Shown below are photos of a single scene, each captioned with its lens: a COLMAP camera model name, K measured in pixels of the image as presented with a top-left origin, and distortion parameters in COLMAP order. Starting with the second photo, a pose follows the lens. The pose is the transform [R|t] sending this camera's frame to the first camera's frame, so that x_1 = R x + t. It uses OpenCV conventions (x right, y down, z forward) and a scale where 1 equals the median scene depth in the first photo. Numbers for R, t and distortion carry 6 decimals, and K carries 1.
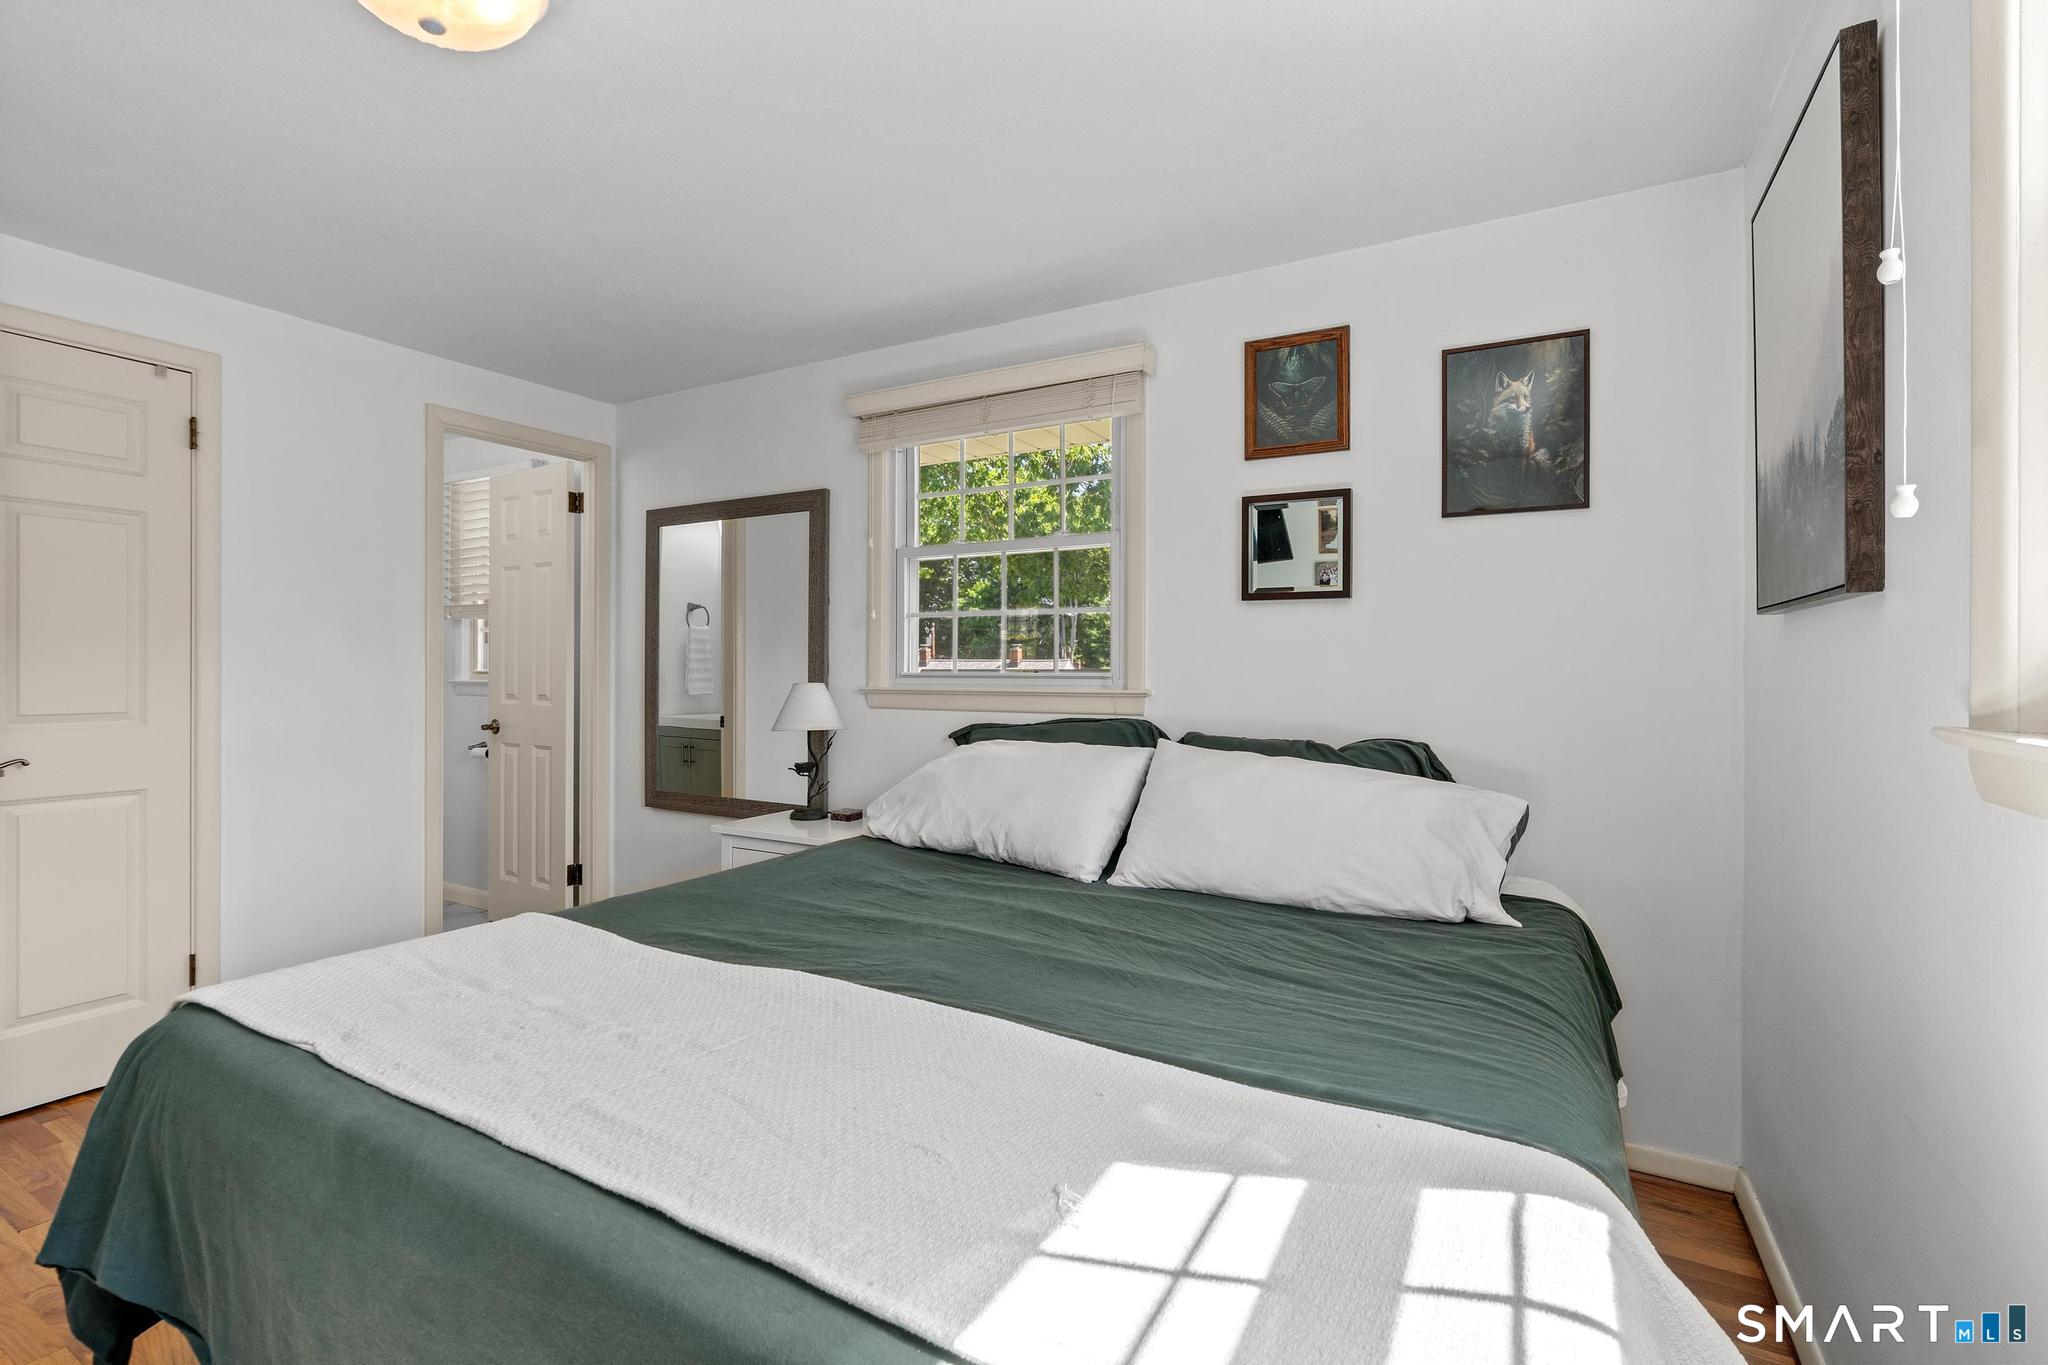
lens RADIAL K [[911.4, 0, 1024.7], [0, 911.4, 667.6], [0, 0, 1]] dist [0.001065, -0.001877]
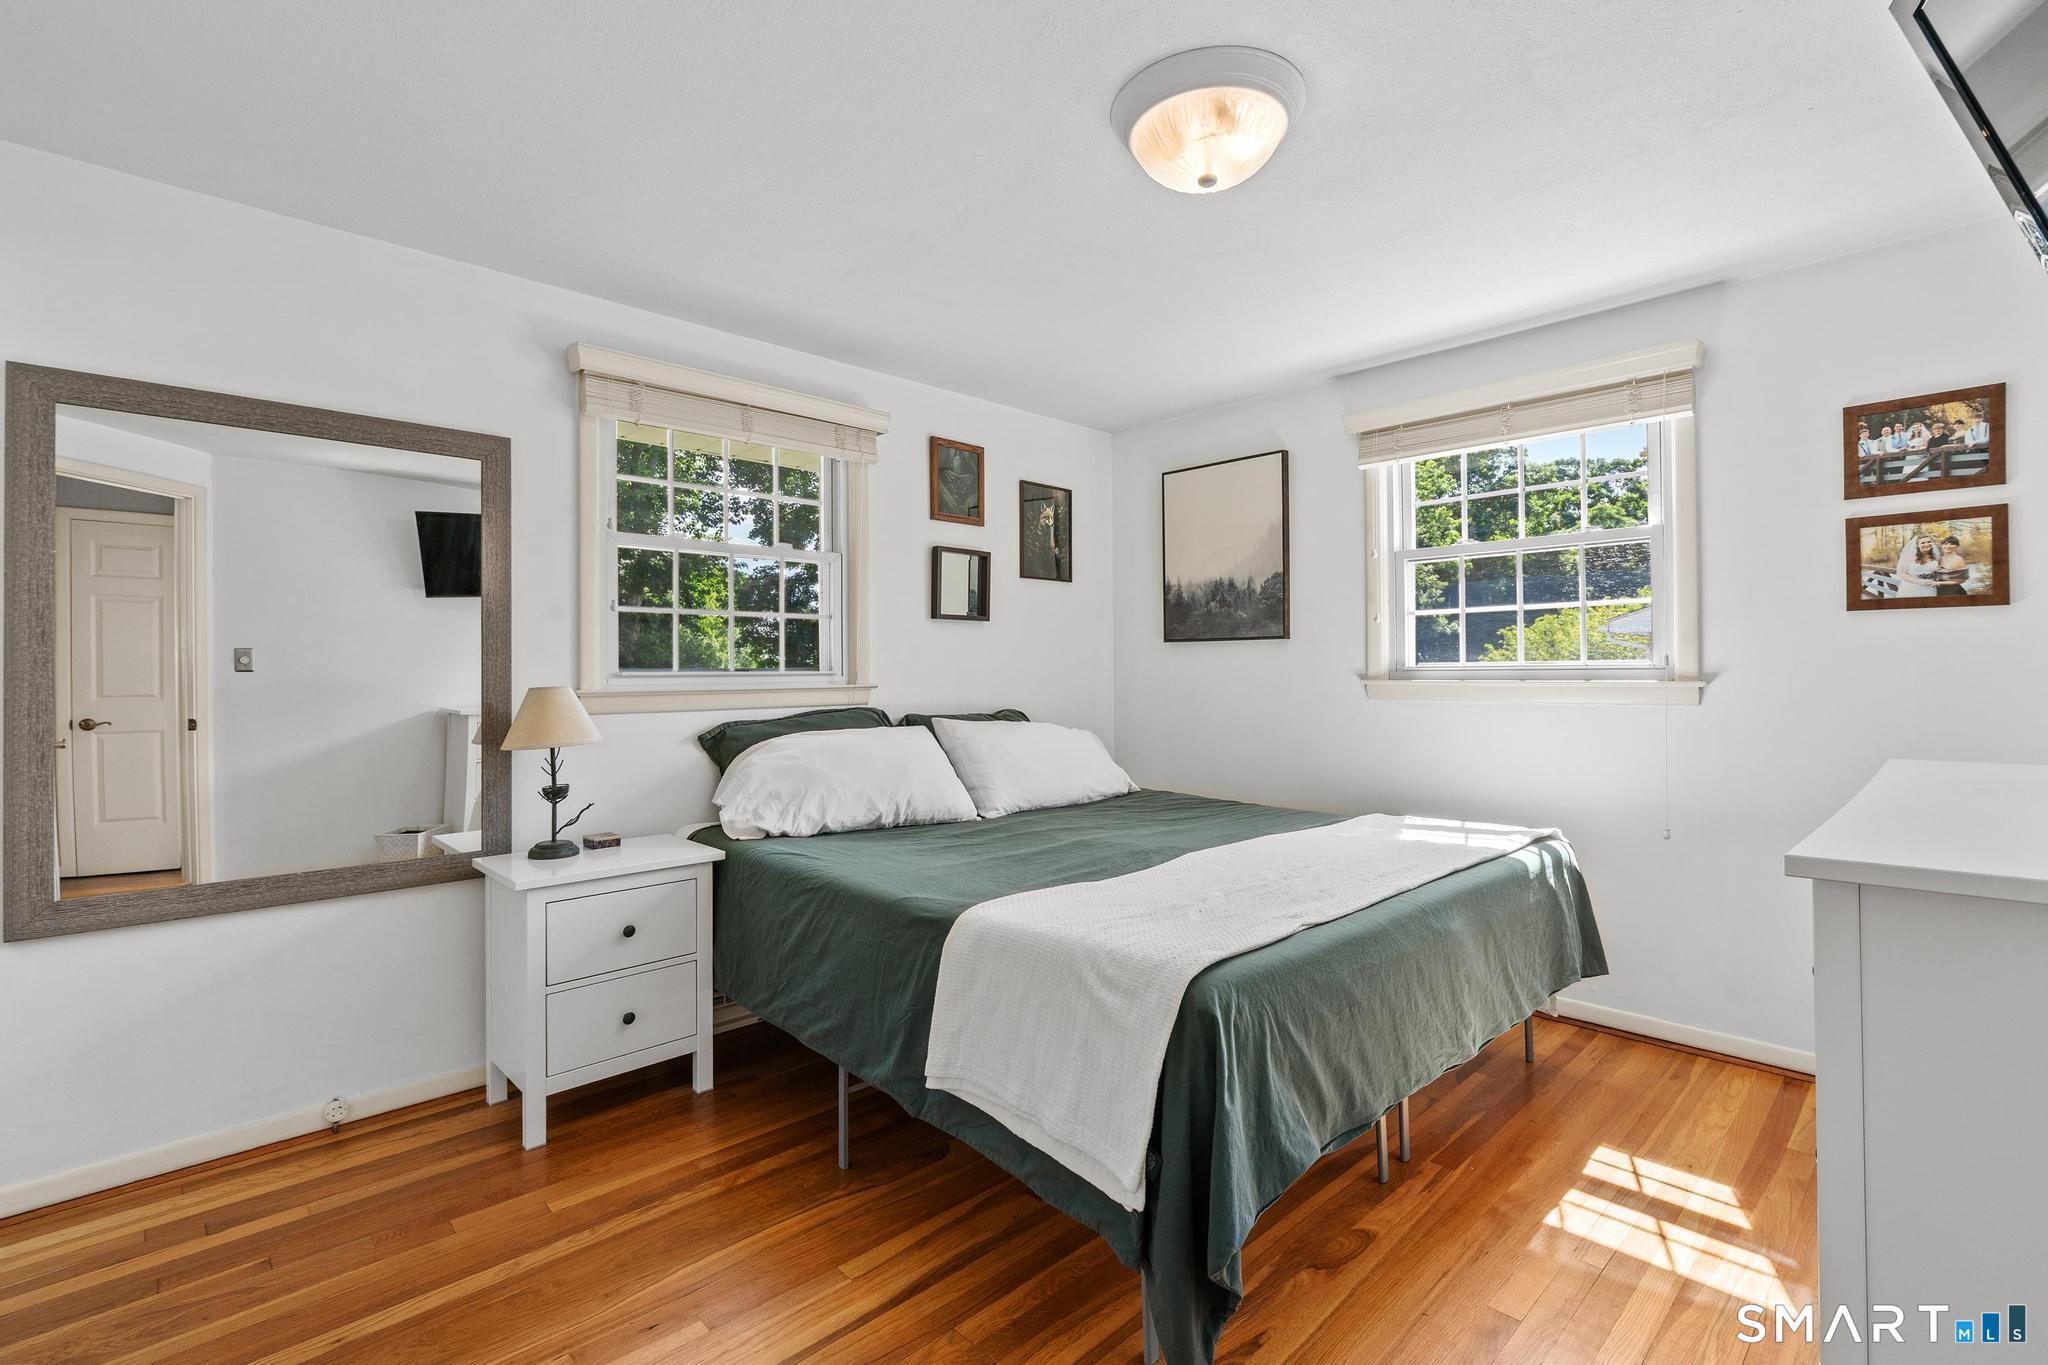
lens RADIAL K [[911.4, 0, 1024.3], [0, 911.4, 668.7], [0, 0, 1]] dist [0.001065, -0.001877]
pose [[0.292177, -0.004516, 0.956354, -1.077437], [0.002759, 0.999989, 0.003879, -0.001035], [-0.956360, 0.001506, 0.292186, 0.457524]]
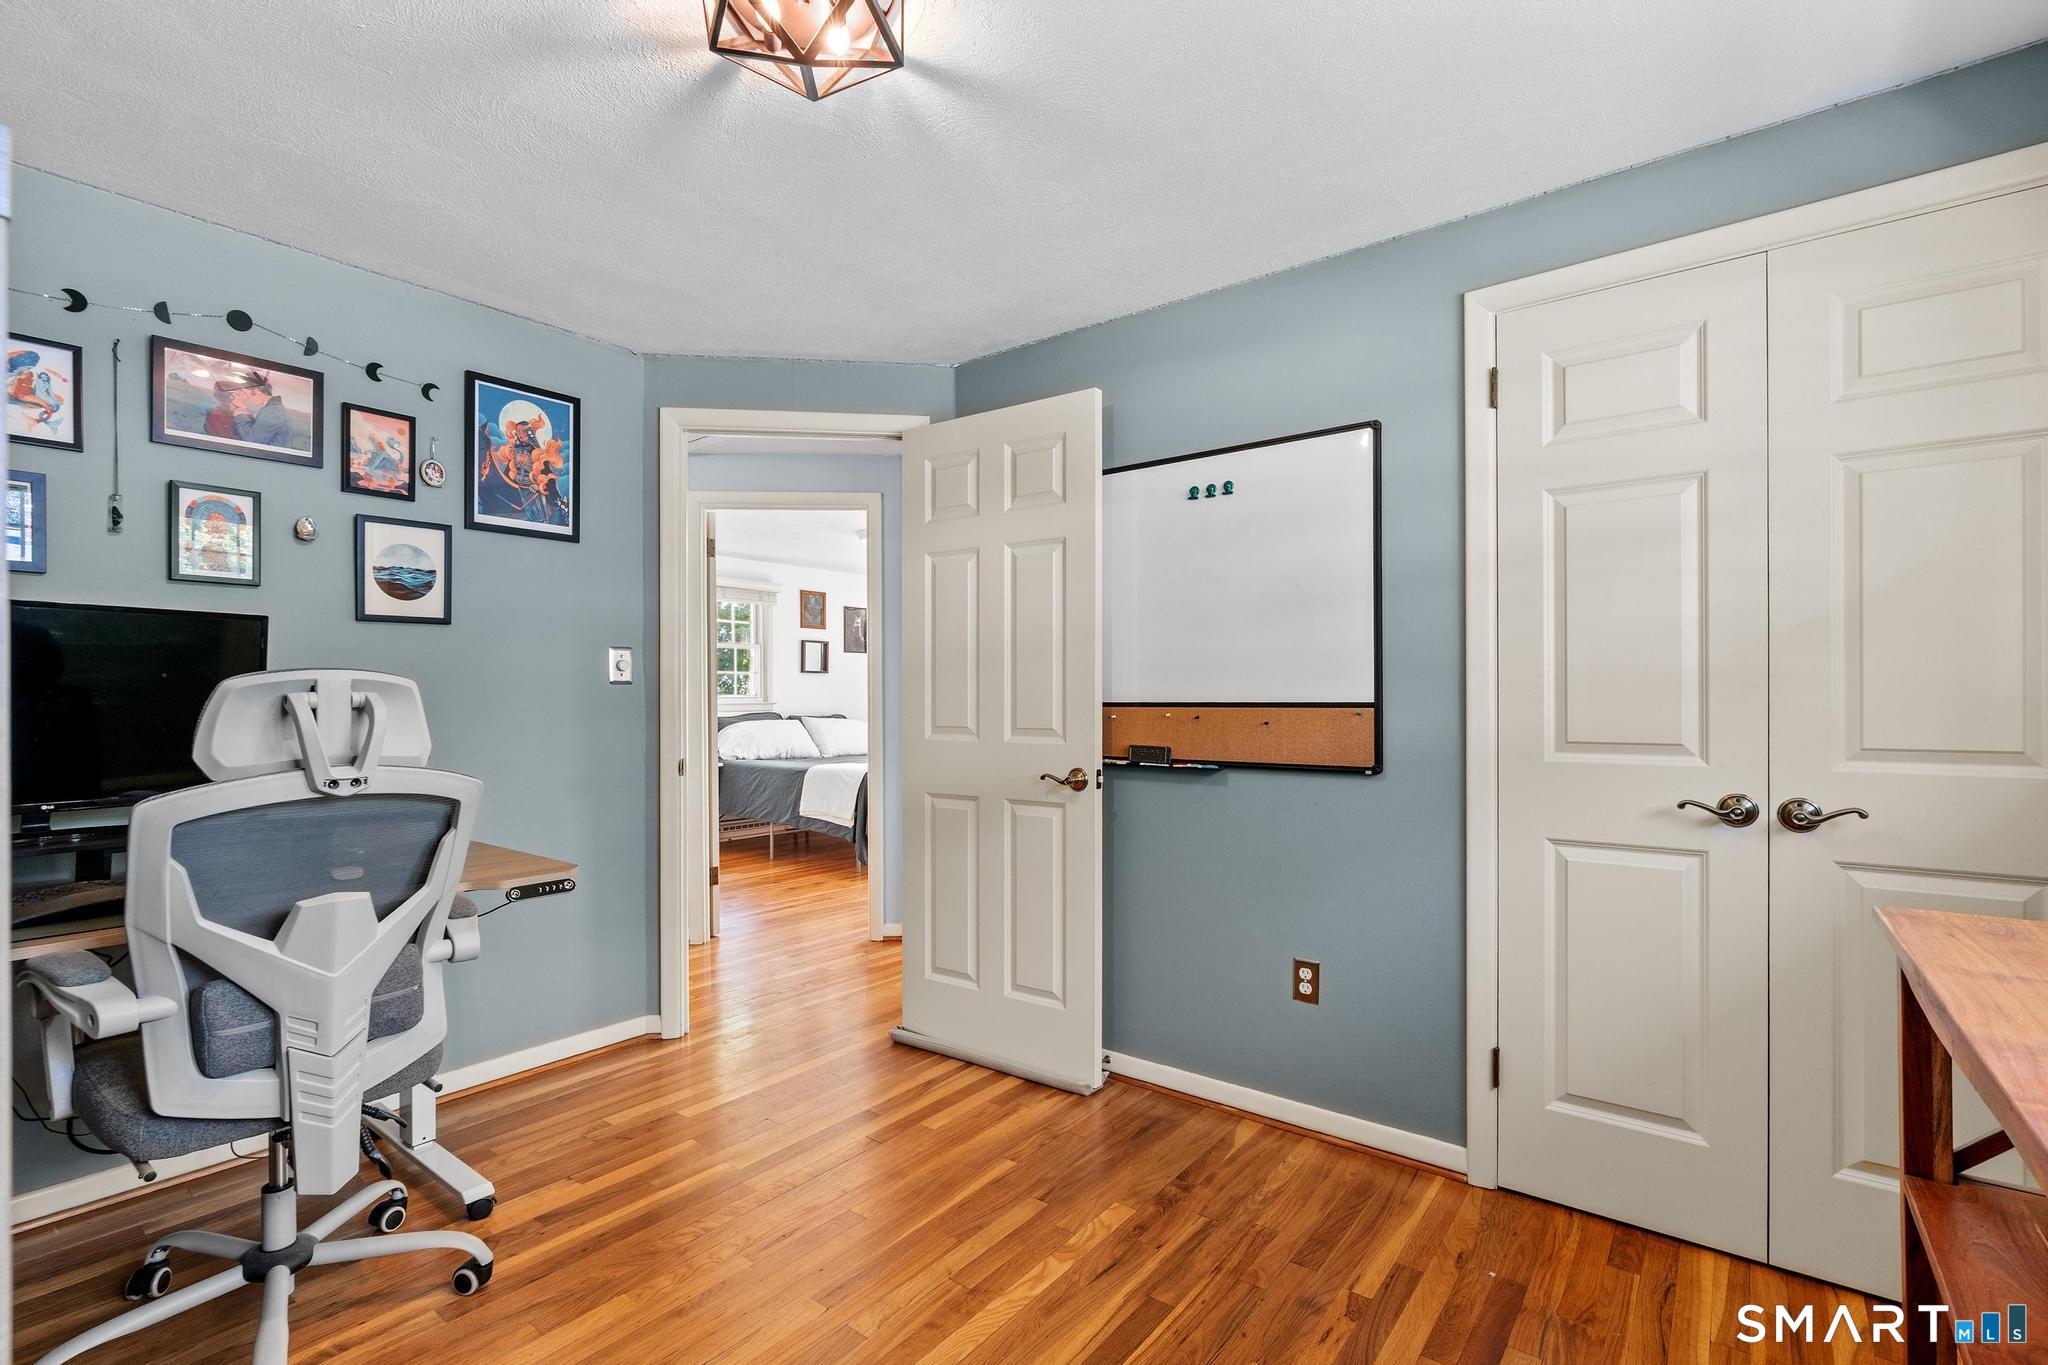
lens RADIAL K [[911.4, 0, 1044.7], [0, 911.4, 691.3], [0, 0, 1]] dist [0.001065, -0.001877]
pose [[0.135142, -0.005466, 0.990811, -2.767026], [0.001876, 0.999984, 0.005261, -0.024925], [-0.990825, 0.001148, 0.135150, -0.248658]]
